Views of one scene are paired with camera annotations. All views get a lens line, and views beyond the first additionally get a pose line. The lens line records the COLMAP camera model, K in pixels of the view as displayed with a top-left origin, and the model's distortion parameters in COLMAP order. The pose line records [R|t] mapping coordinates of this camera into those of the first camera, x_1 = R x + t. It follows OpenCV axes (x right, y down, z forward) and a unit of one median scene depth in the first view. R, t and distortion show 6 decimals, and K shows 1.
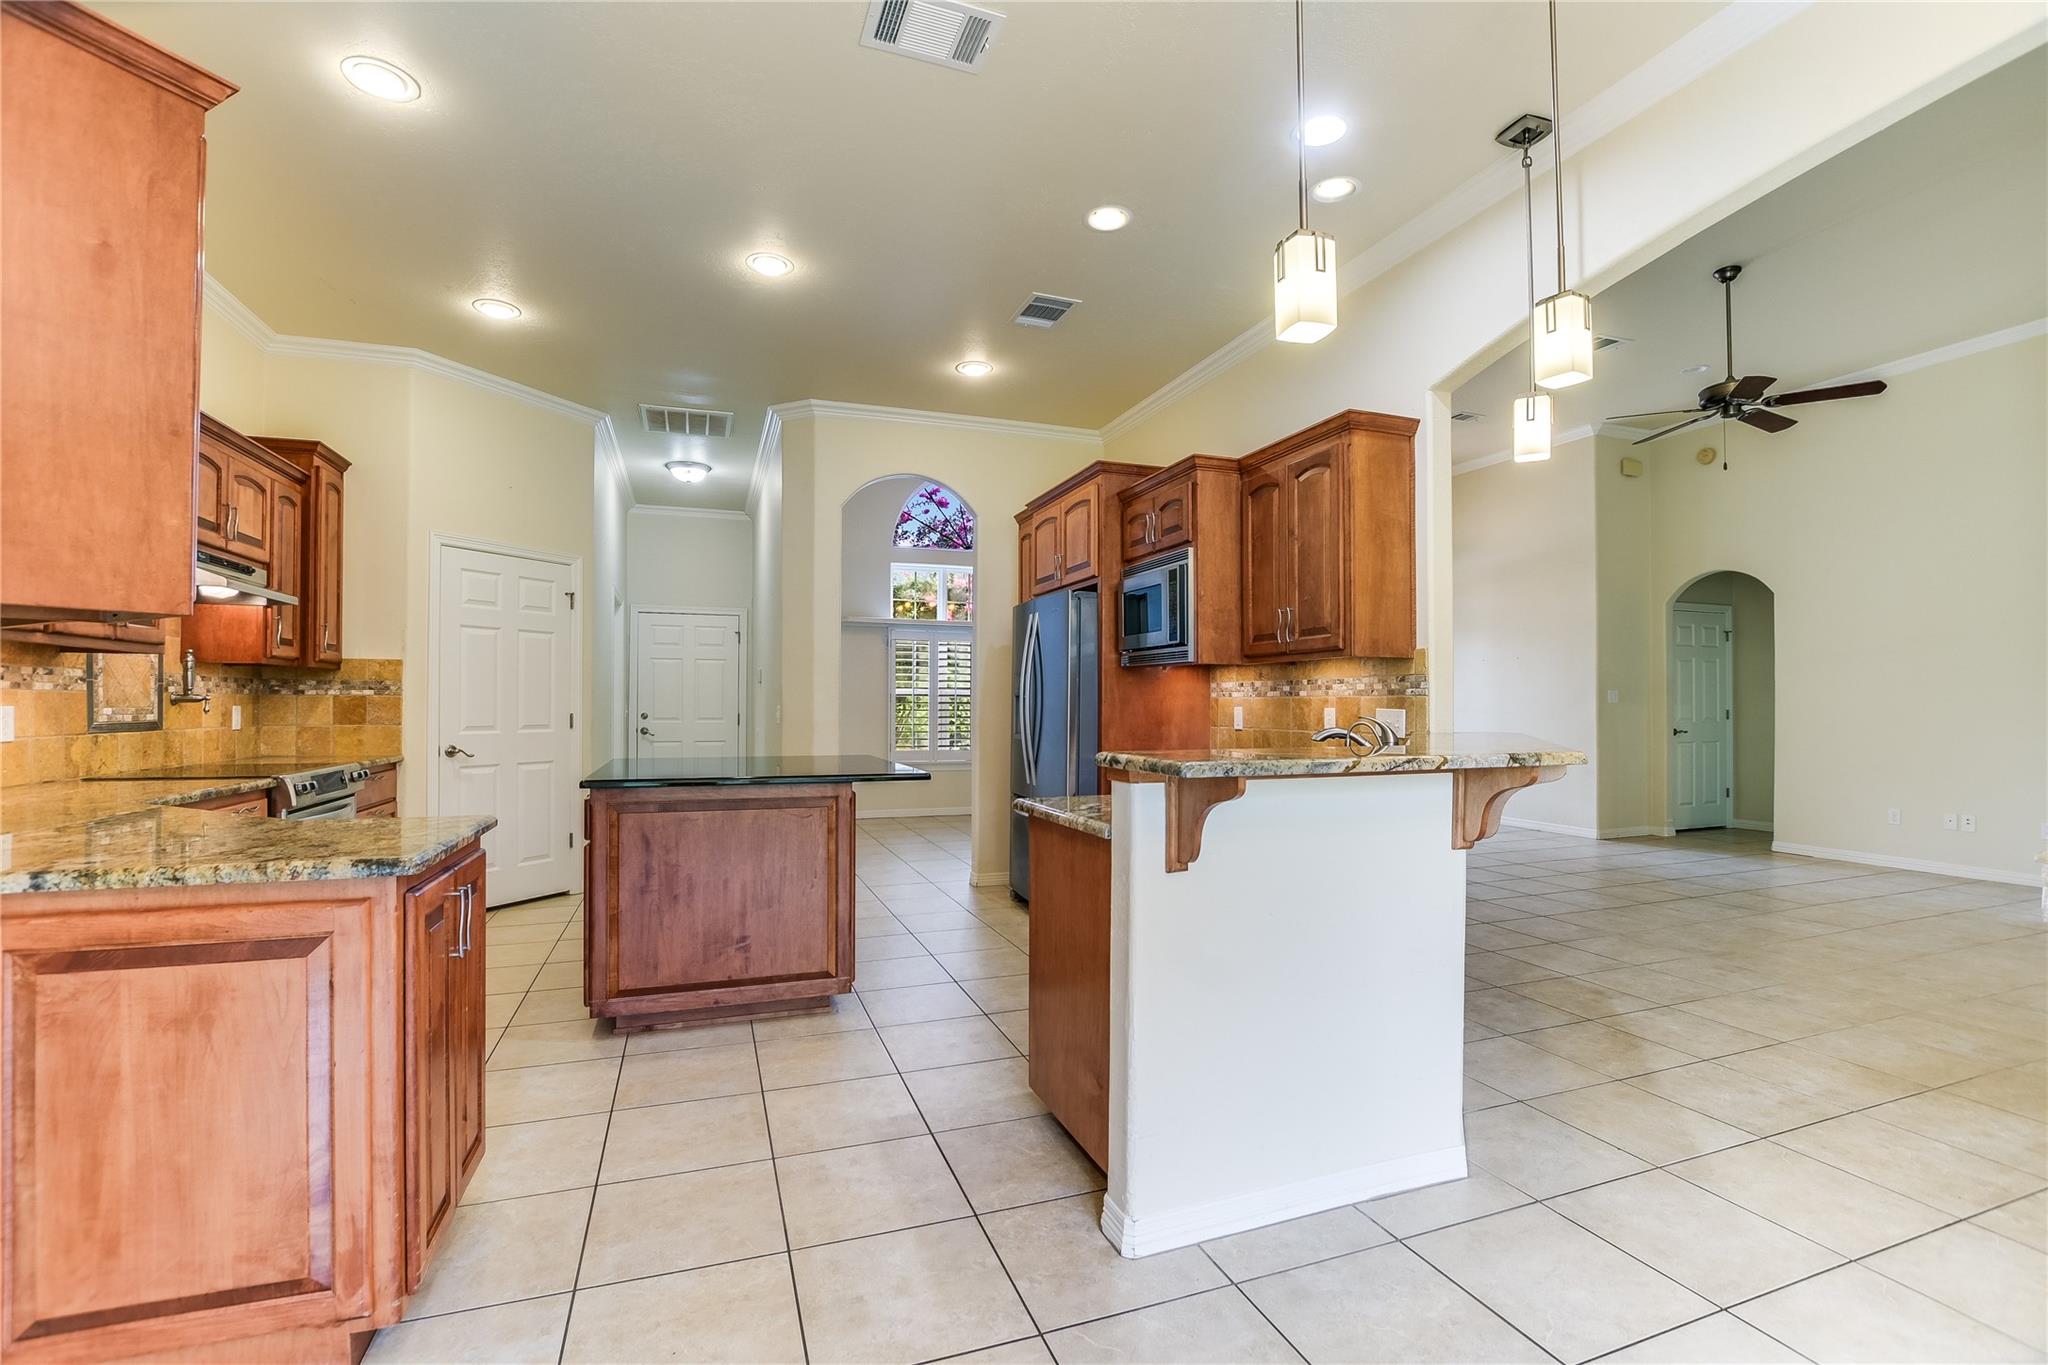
lens RADIAL K [[899.9, 0, 1032.3], [0, 899.9, 686.8], [0, 0, 1]] dist [-0.030411, 0.002335]
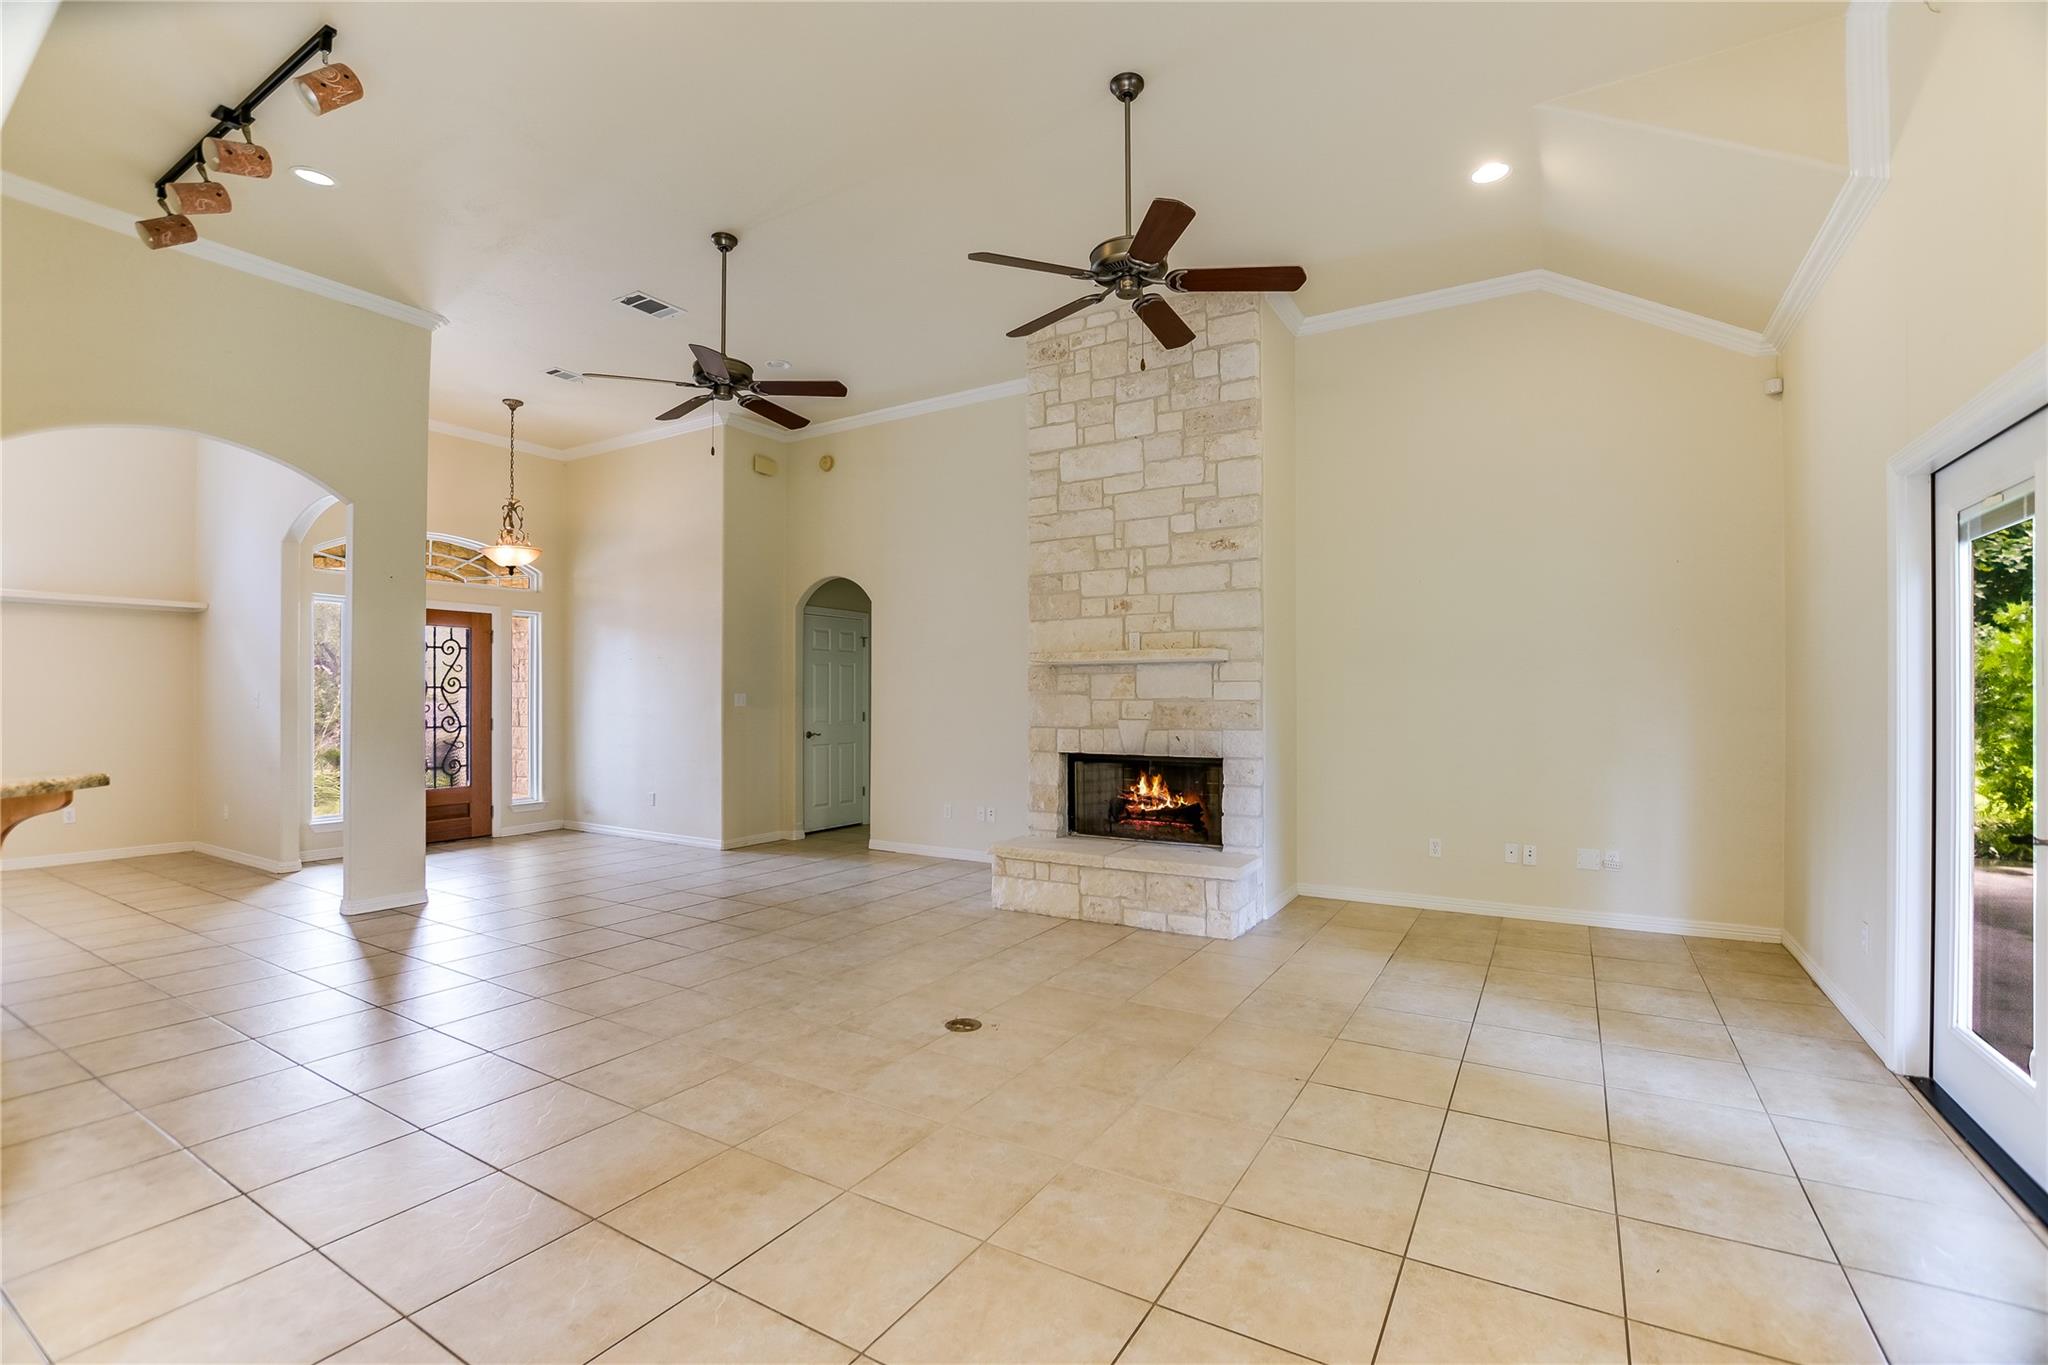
lens RADIAL K [[899.9, 0, 1030.1], [0, 899.9, 688.4], [0, 0, 1]] dist [-0.030411, 0.002335]
pose [[0.778111, 0.008718, 0.628067, 0.462232], [-0.012306, 0.999923, 0.001366, -0.011326], [-0.628007, -0.008792, 0.778158, 0.076104]]
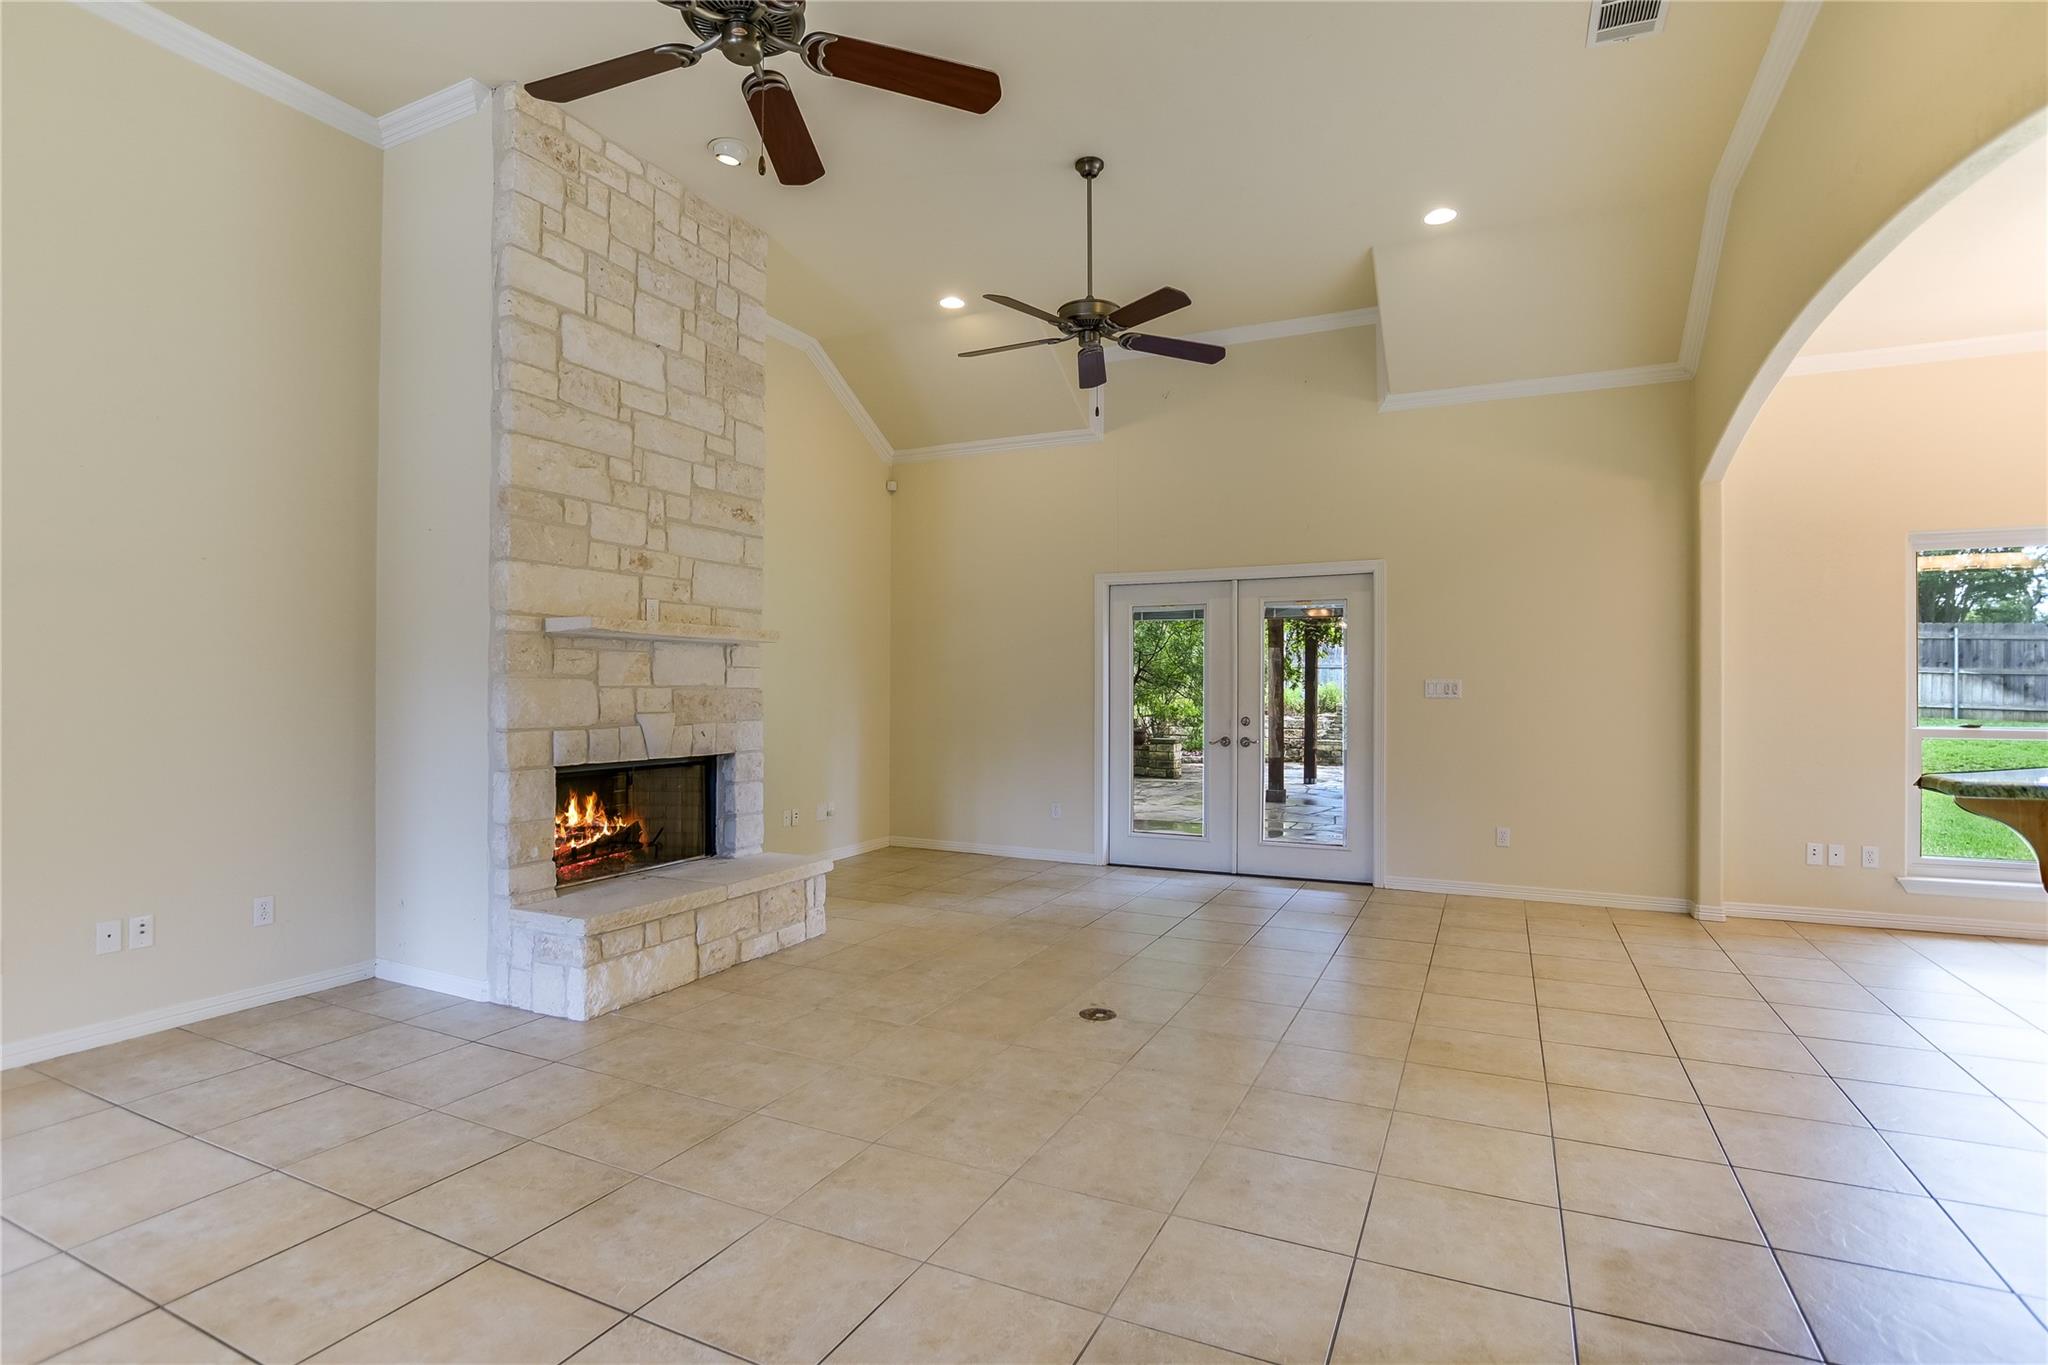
lens RADIAL K [[979.9, 0, 1025.3], [0, 979.9, 681.7], [0, 0, 1]] dist [-0.028517, -0.001022]
pose [[-0.695151, 0.003085, 0.718857, 0.352006], [-0.018023, 0.999602, -0.021718, 0.011070], [-0.718638, -0.028053, -0.694819, 1.241959]]
